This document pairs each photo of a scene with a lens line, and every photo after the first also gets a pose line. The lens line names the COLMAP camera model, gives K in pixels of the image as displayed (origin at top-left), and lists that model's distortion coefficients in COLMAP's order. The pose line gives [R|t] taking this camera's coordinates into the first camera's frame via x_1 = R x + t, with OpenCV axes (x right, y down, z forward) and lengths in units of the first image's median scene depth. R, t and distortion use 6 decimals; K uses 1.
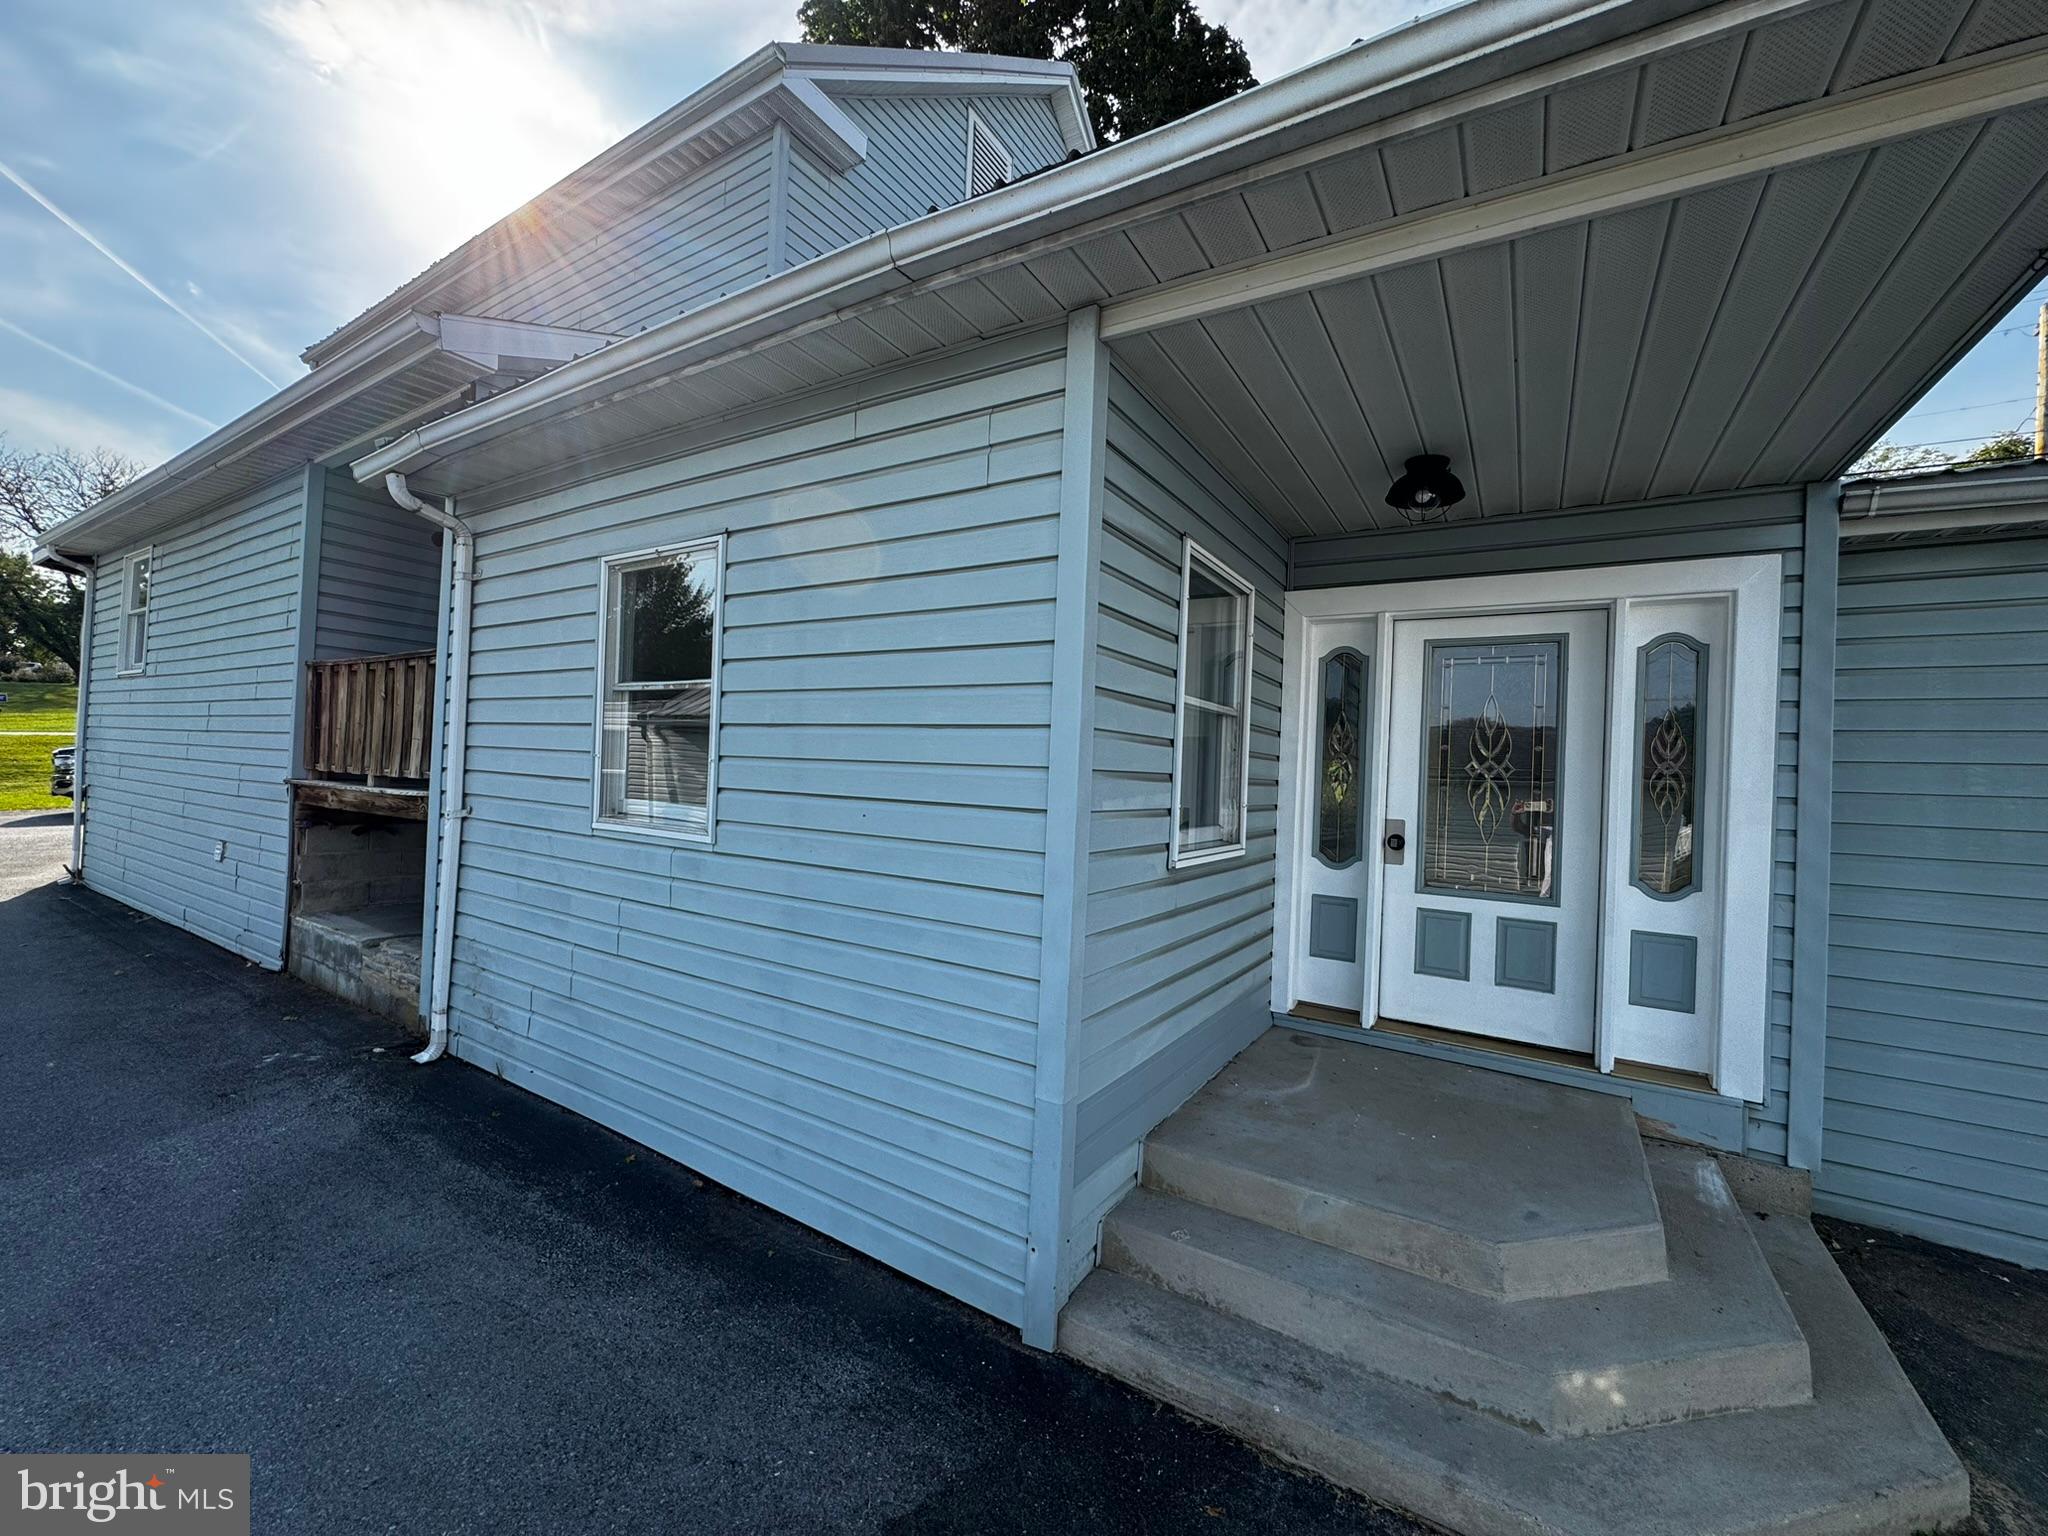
lens RADIAL K [[816.3, 0, 1023.3], [0, 816.3, 764.5], [0, 0, 1]] dist [-0.000337, 0.000444]
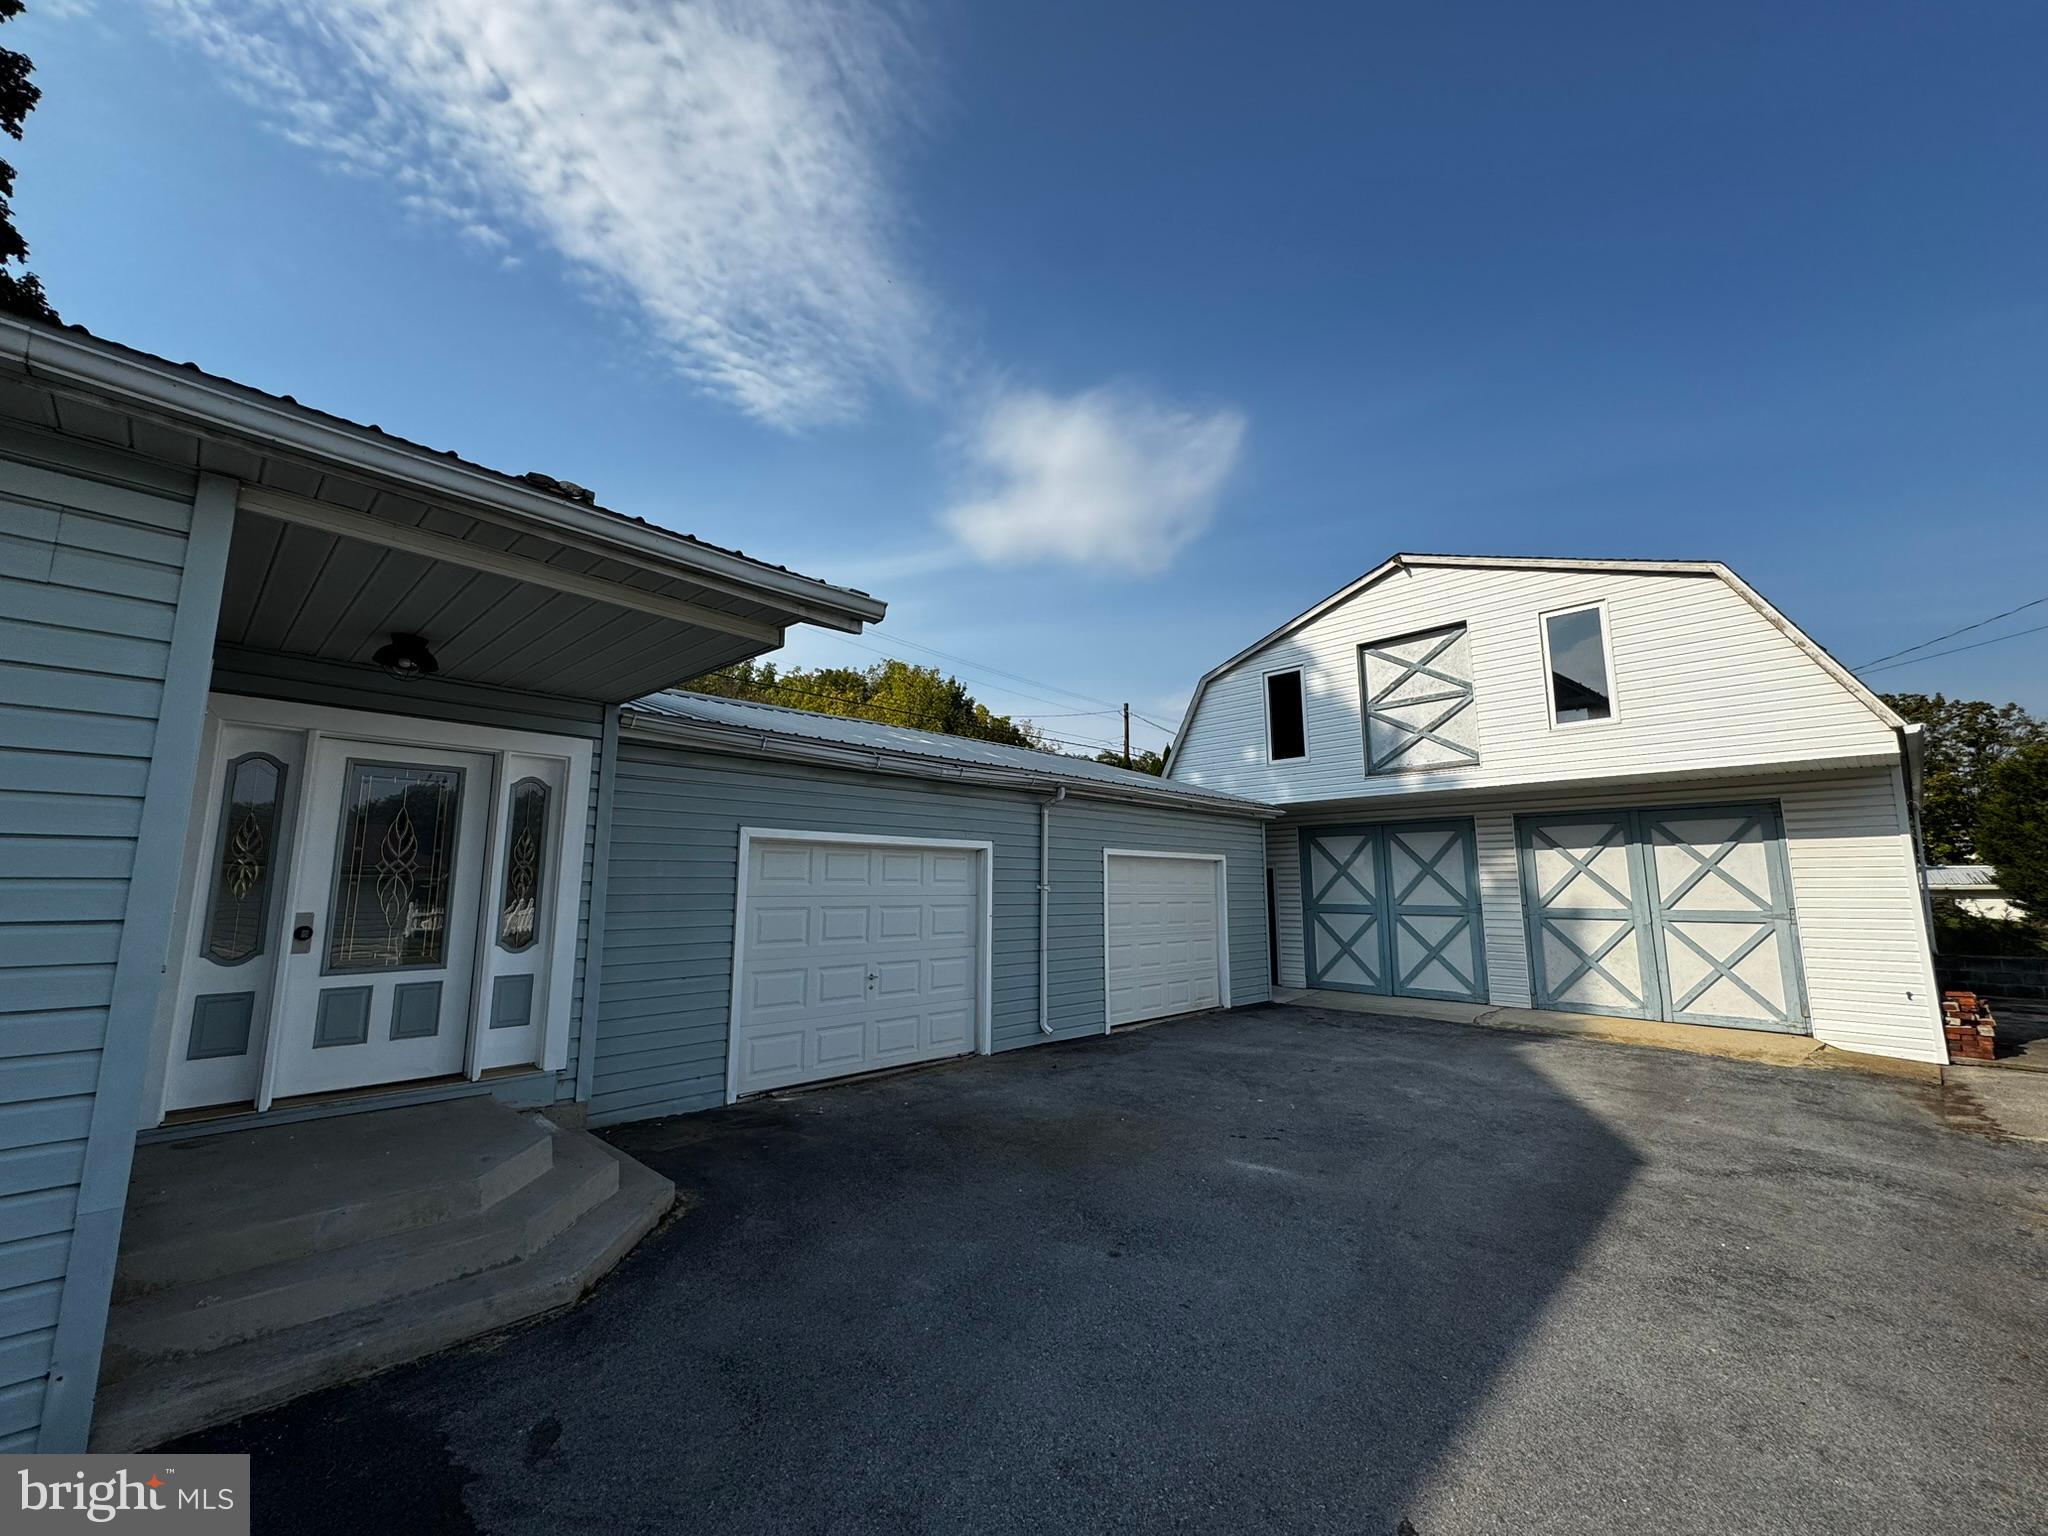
lens RADIAL K [[816.3, 0, 1023.3], [0, 816.3, 764.5], [0, 0, 1]] dist [-0.000337, 0.000444]
pose [[0.202577, 0.103766, 0.973753, -0.573606], [-0.005901, 0.994481, -0.104747, -0.029965], [-0.979249, 0.015473, 0.202072, -0.248223]]
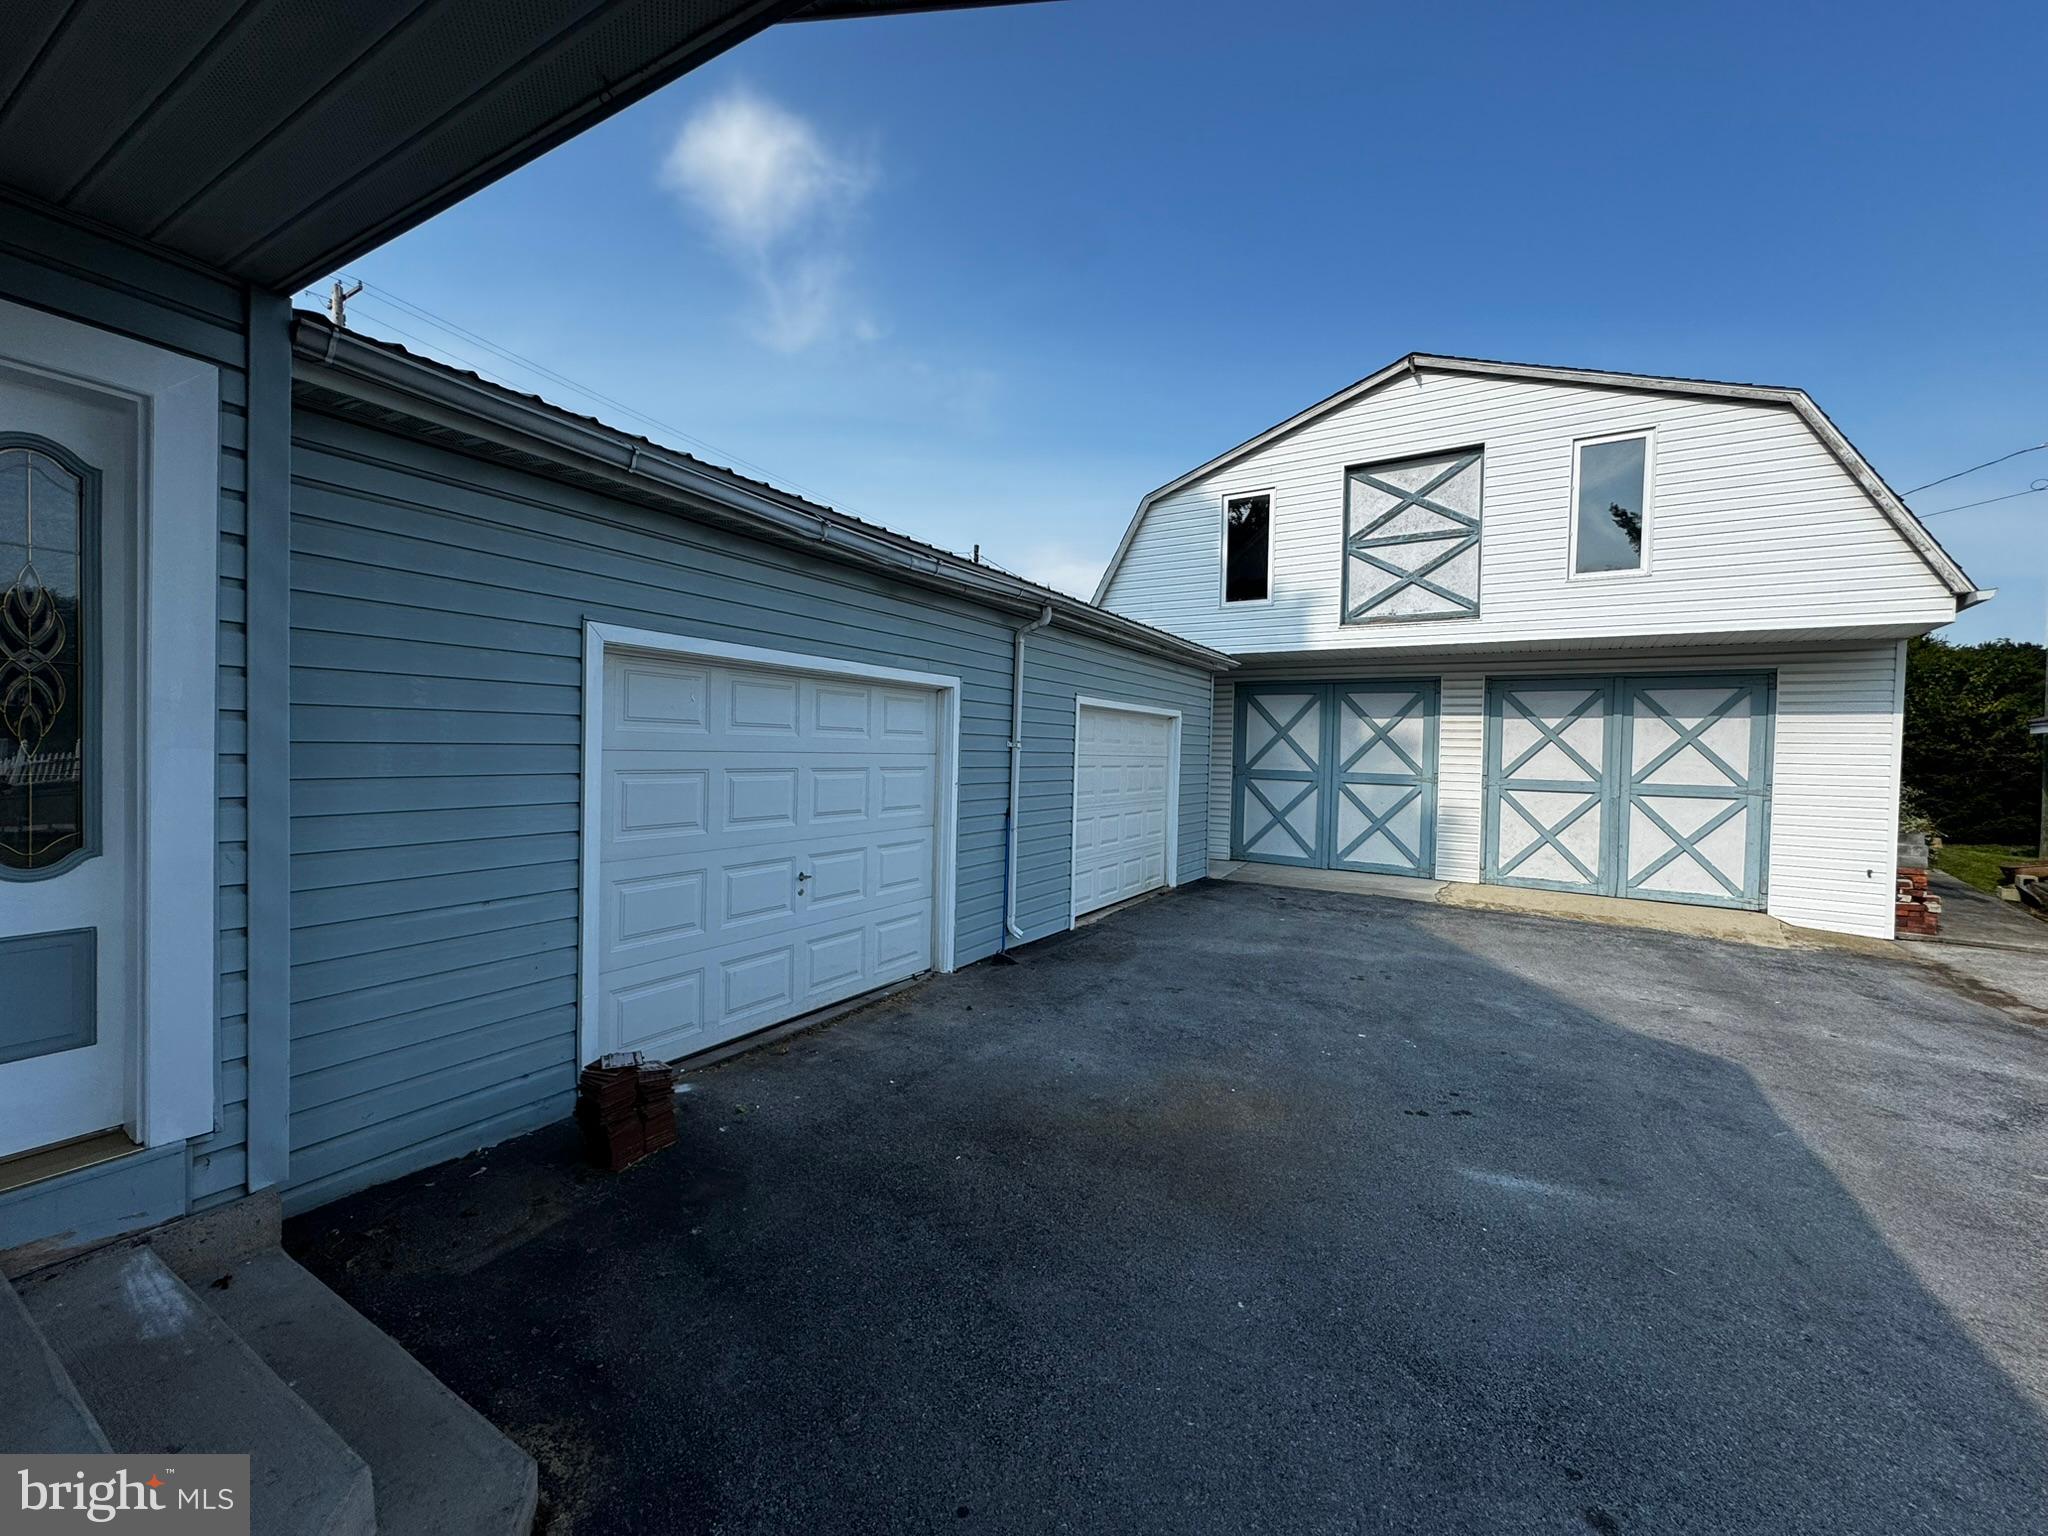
lens RADIAL K [[816.3, 0, 1023.3], [0, 816.3, 764.5], [0, 0, 1]] dist [-0.000337, 0.000444]
pose [[-0.034558, -0.065394, 0.997261, 0.172214], [-0.039943, 0.997150, 0.064003, 0.013686], [-0.998604, -0.037621, -0.037072, 0.311926]]
